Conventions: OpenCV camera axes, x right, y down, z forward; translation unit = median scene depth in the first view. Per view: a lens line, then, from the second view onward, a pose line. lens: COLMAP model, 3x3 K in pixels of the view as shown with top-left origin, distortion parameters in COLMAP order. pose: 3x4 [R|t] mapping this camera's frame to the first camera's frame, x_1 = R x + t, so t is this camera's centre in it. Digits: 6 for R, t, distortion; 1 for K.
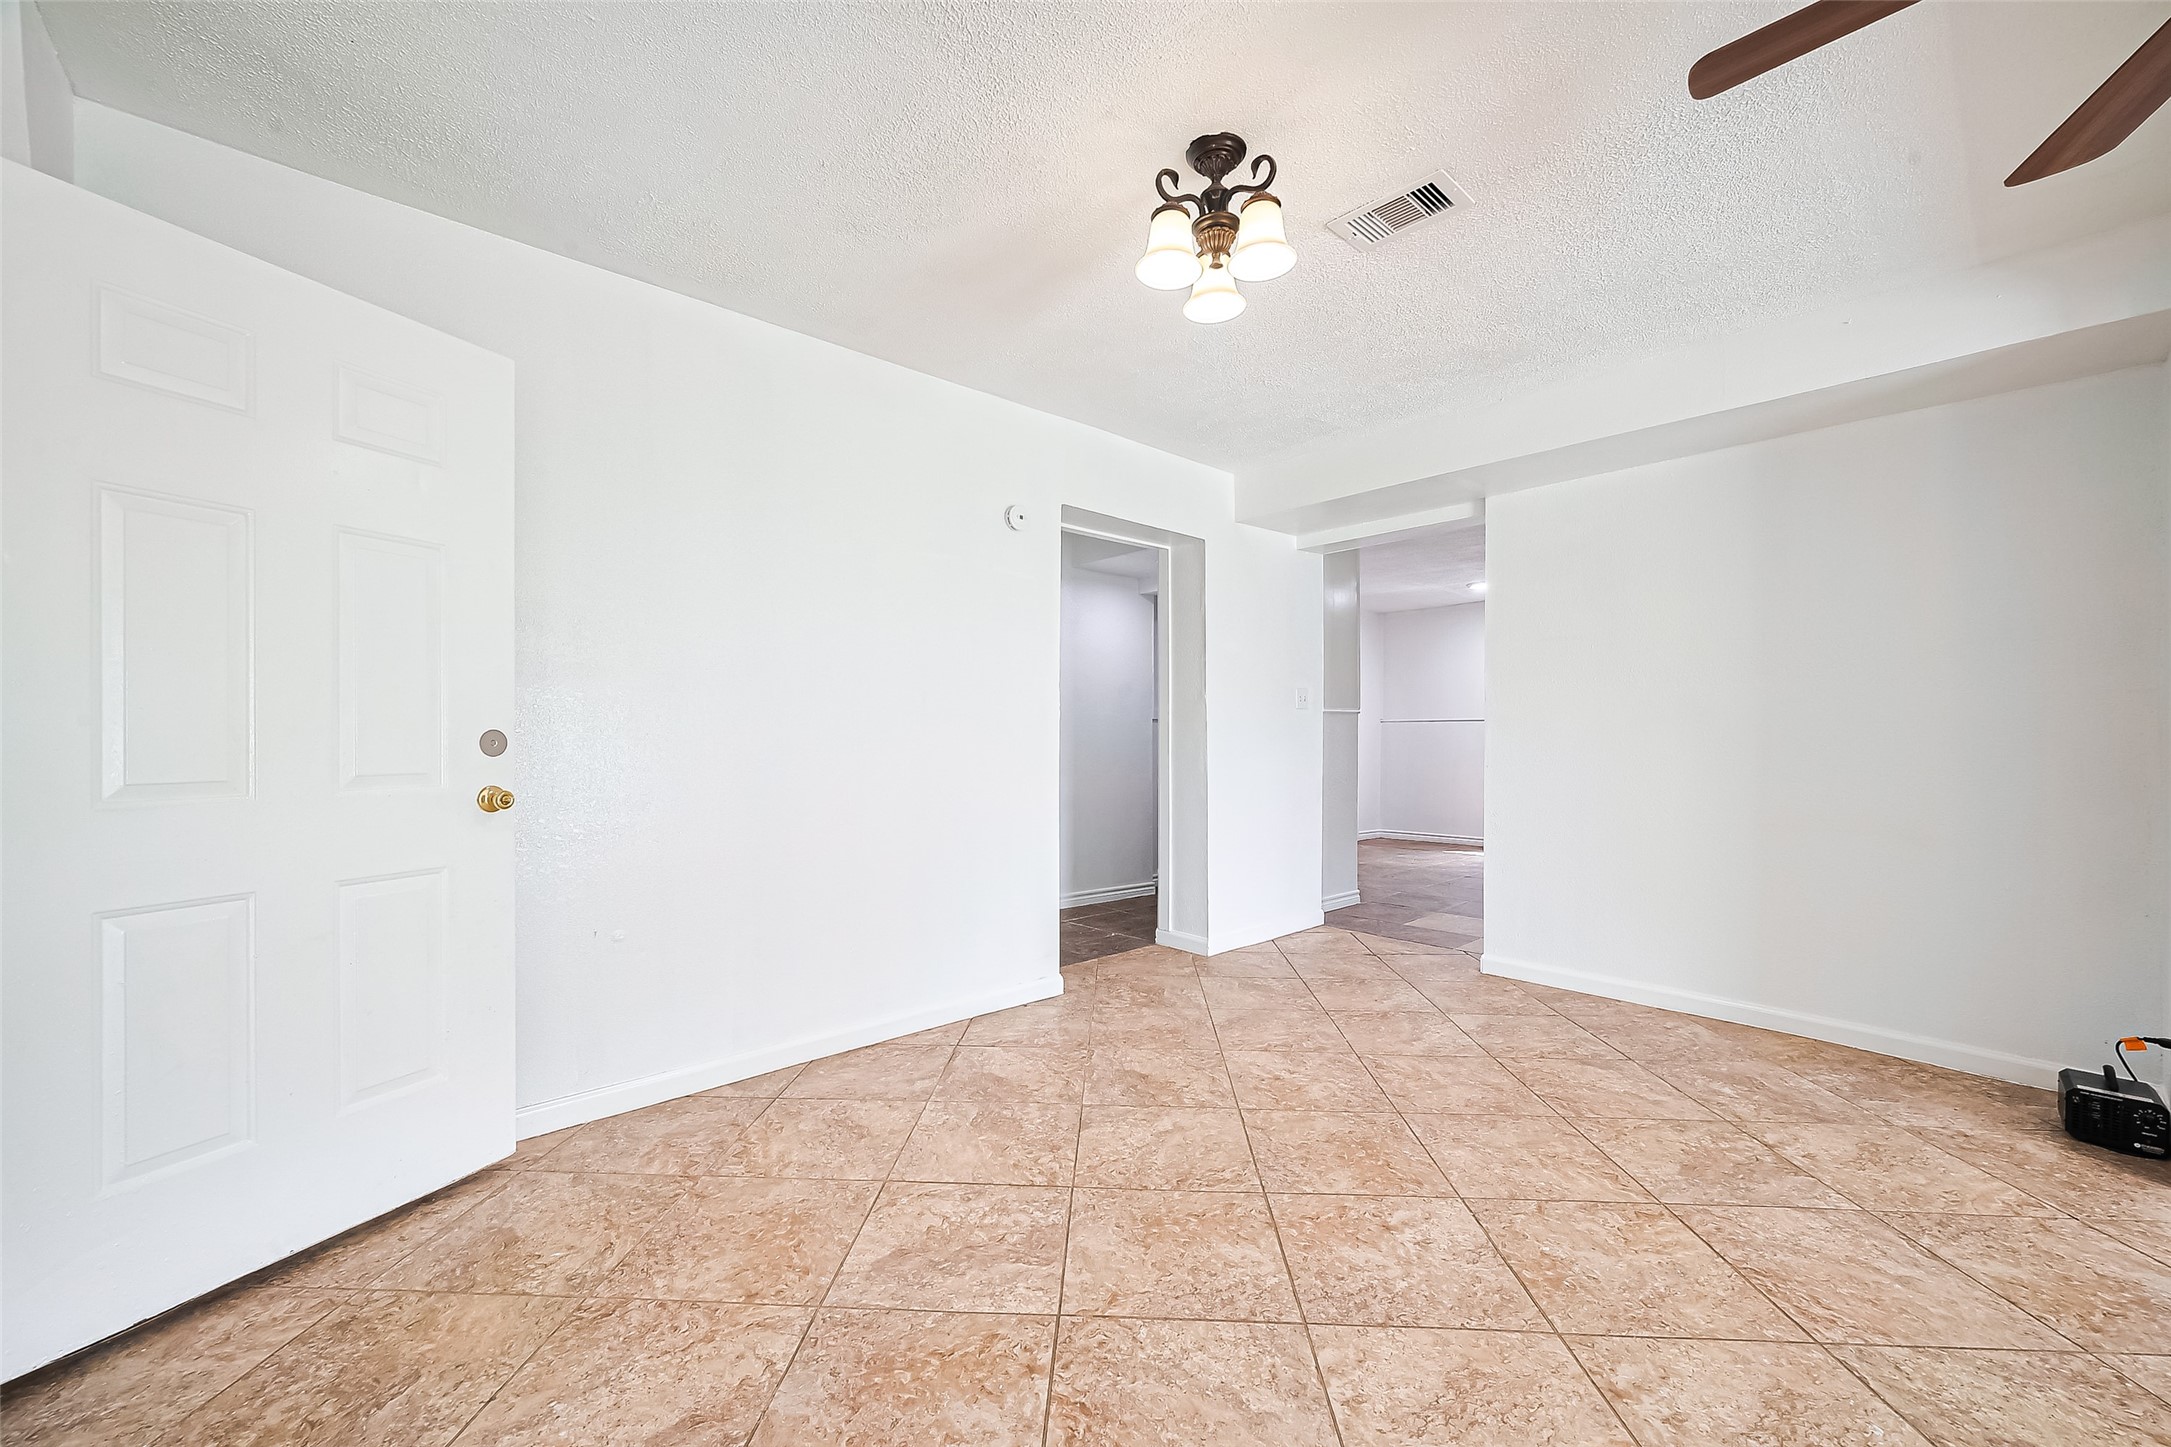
lens RADIAL K [[883.6, 0, 1086.5], [0, 883.6, 735.8], [0, 0, 1]] dist [0.009545, -0.000913]
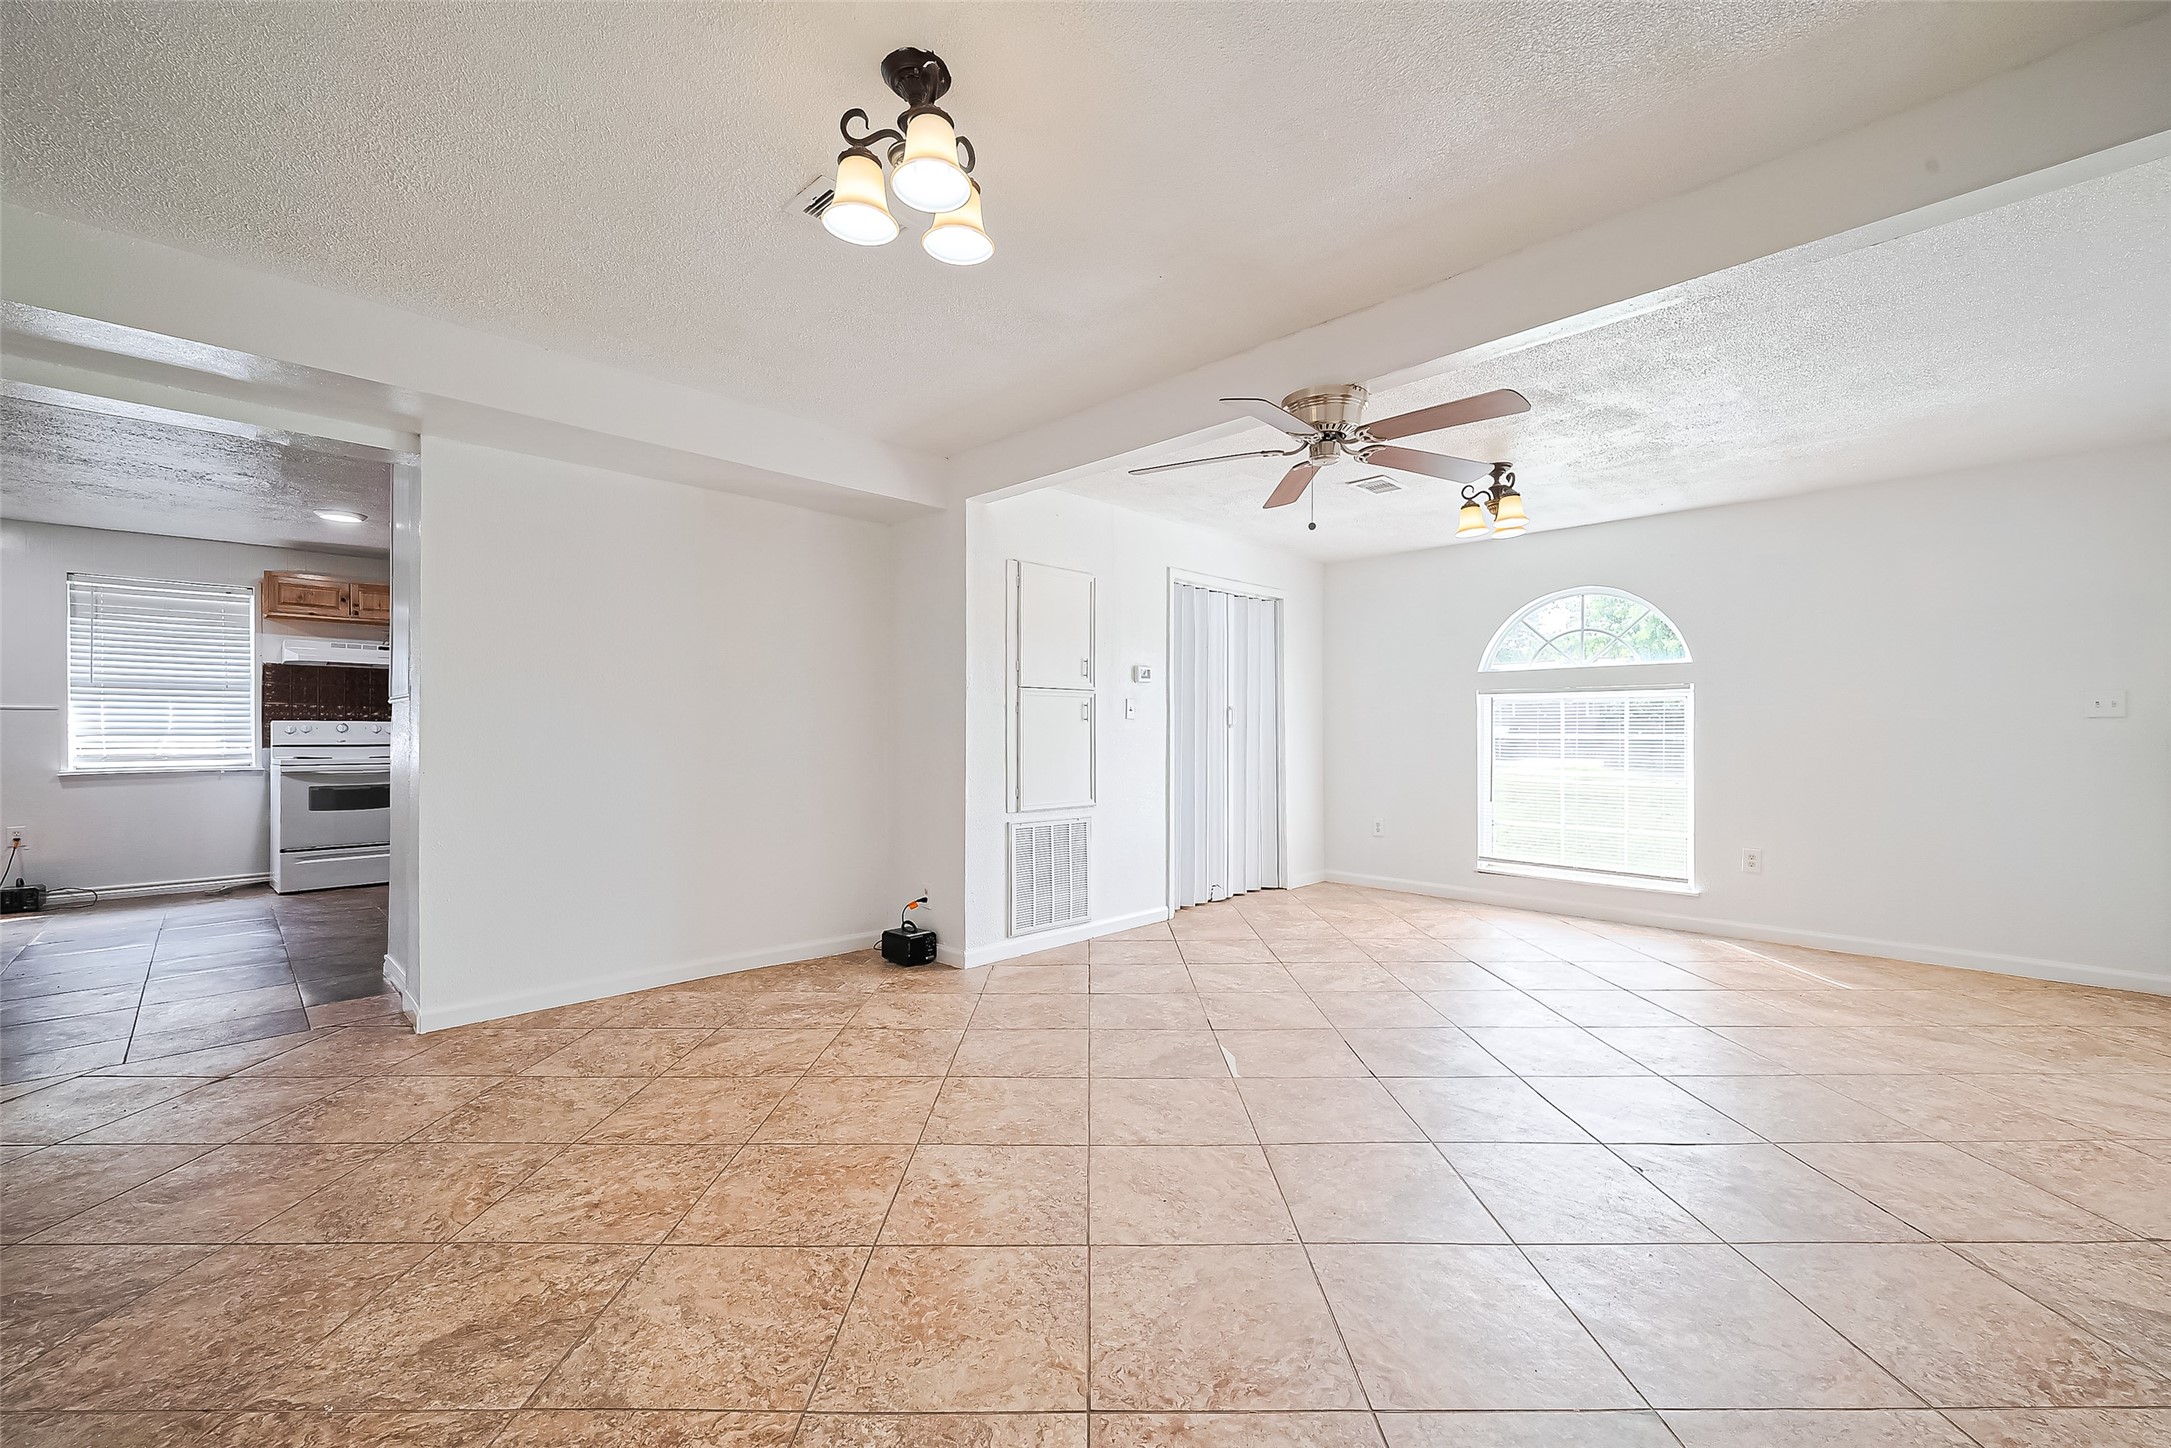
lens RADIAL K [[883.6, 0, 1098.8], [0, 883.6, 726.8], [0, 0, 1]] dist [0.009545, -0.000913]
pose [[-0.059228, 0.006174, 0.998225, -0.601840], [0.003122, 0.999977, -0.005999, 0.000089], [-0.998240, 0.002762, -0.059246, 0.703516]]
